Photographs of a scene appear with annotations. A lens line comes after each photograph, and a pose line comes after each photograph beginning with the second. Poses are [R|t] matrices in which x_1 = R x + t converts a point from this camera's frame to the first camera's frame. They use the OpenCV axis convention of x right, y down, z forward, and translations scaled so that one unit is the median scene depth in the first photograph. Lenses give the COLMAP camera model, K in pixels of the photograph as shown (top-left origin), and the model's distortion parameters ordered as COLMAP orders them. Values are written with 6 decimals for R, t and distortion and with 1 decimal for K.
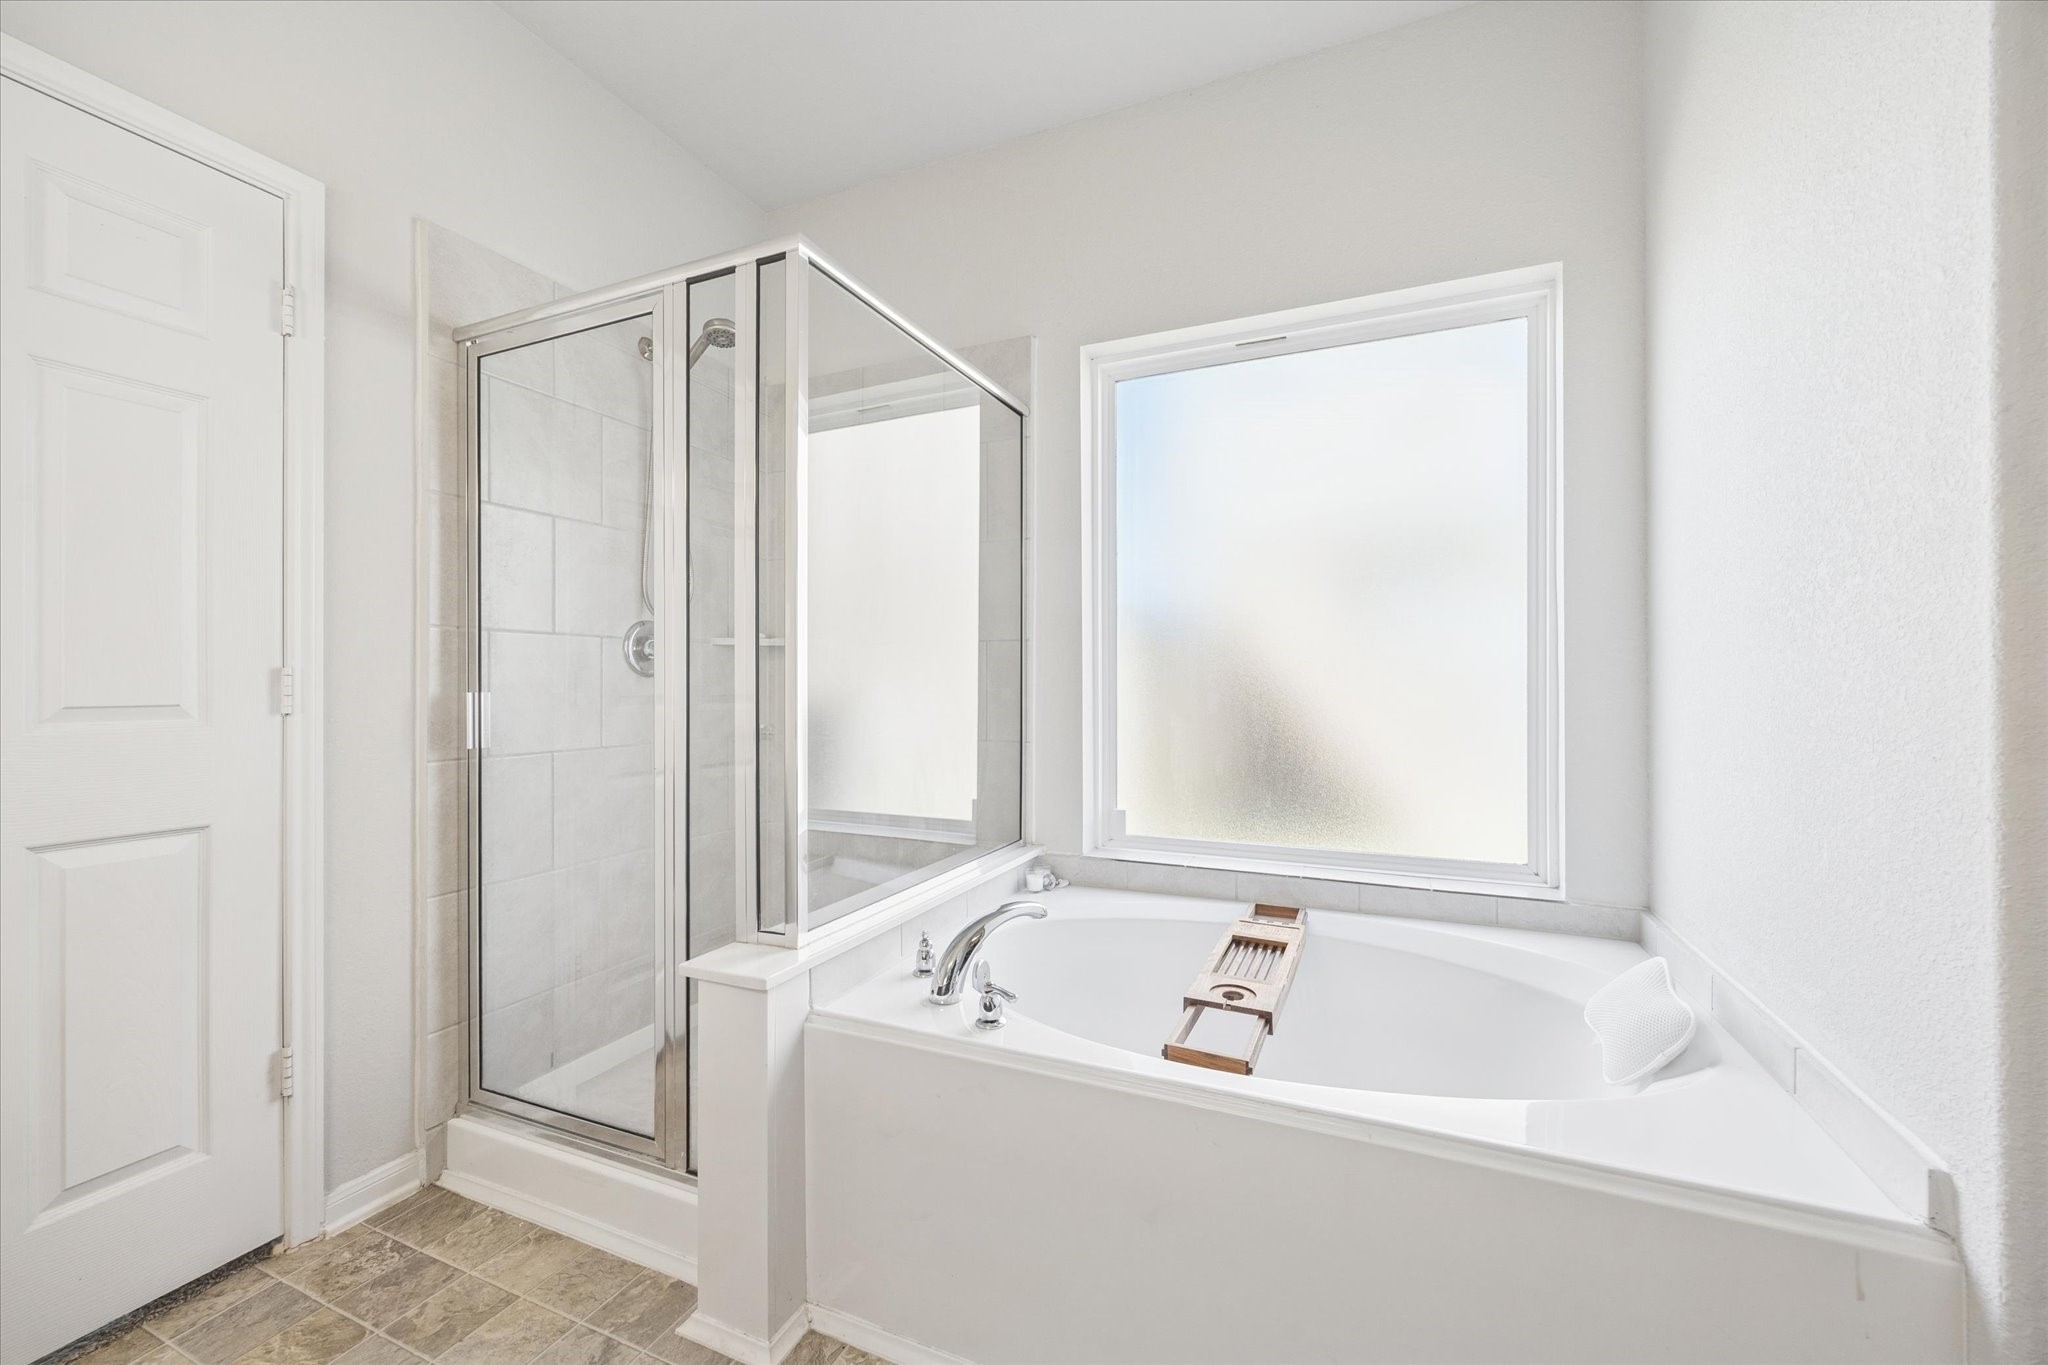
lens RADIAL K [[796.4, 0, 1022.3], [0, 796.4, 675.3], [0, 0, 1]] dist [-0.001857, -0.000031]
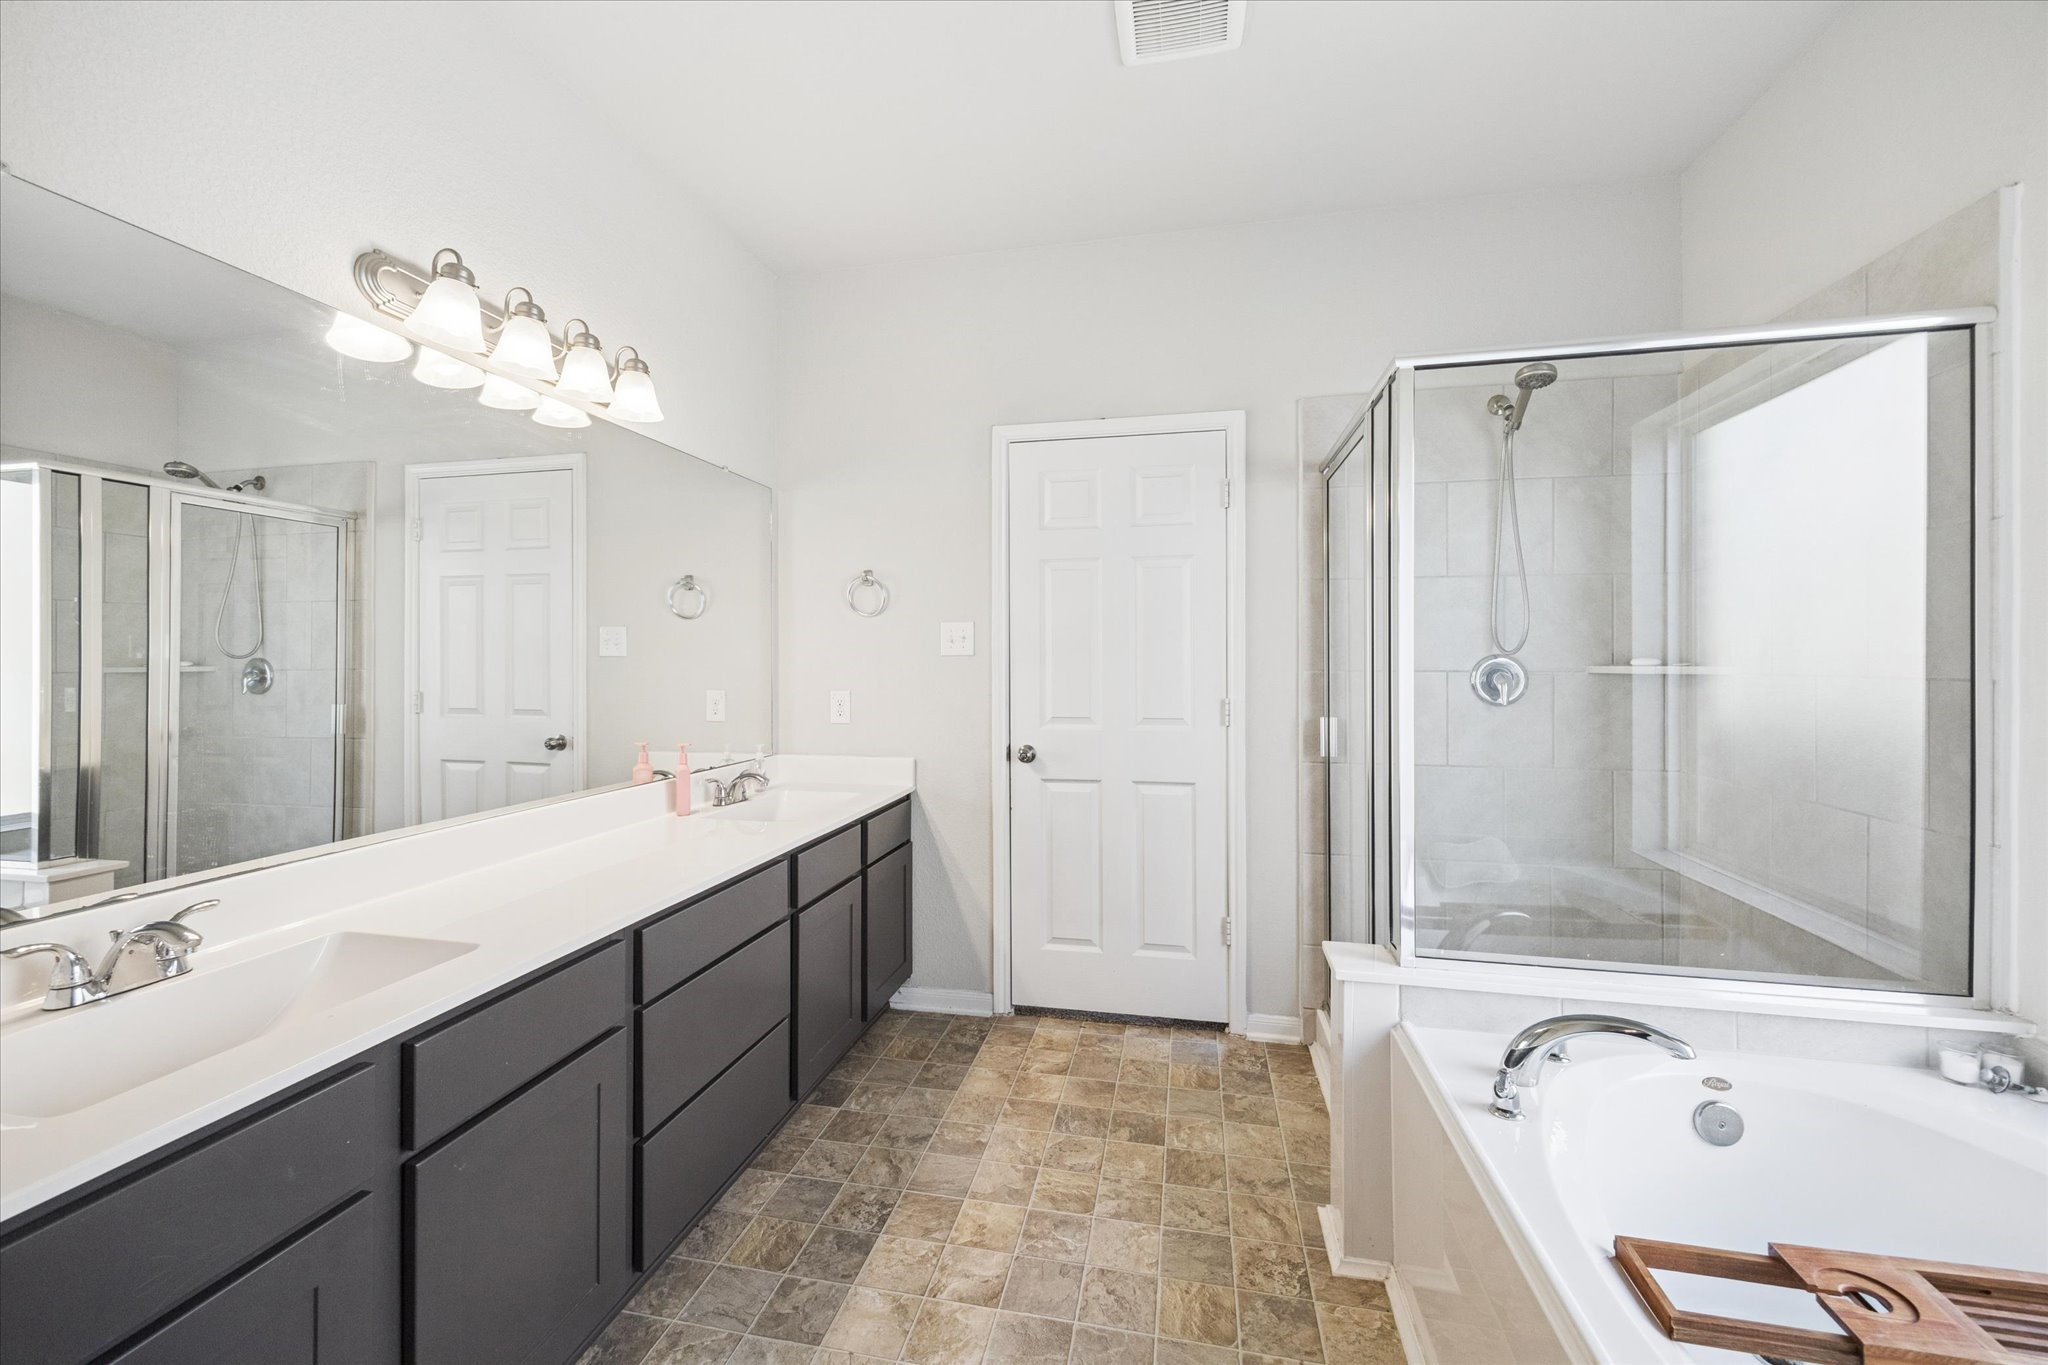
lens RADIAL K [[796.4, 0, 1030.8], [0, 796.4, 667.0], [0, 0, 1]] dist [-0.001857, -0.000031]
pose [[0.216551, 0.011725, -0.976201, 0.670944], [0.005217, 0.999900, 0.013167, -0.104291], [0.976257, -0.007944, 0.216468, 0.201047]]
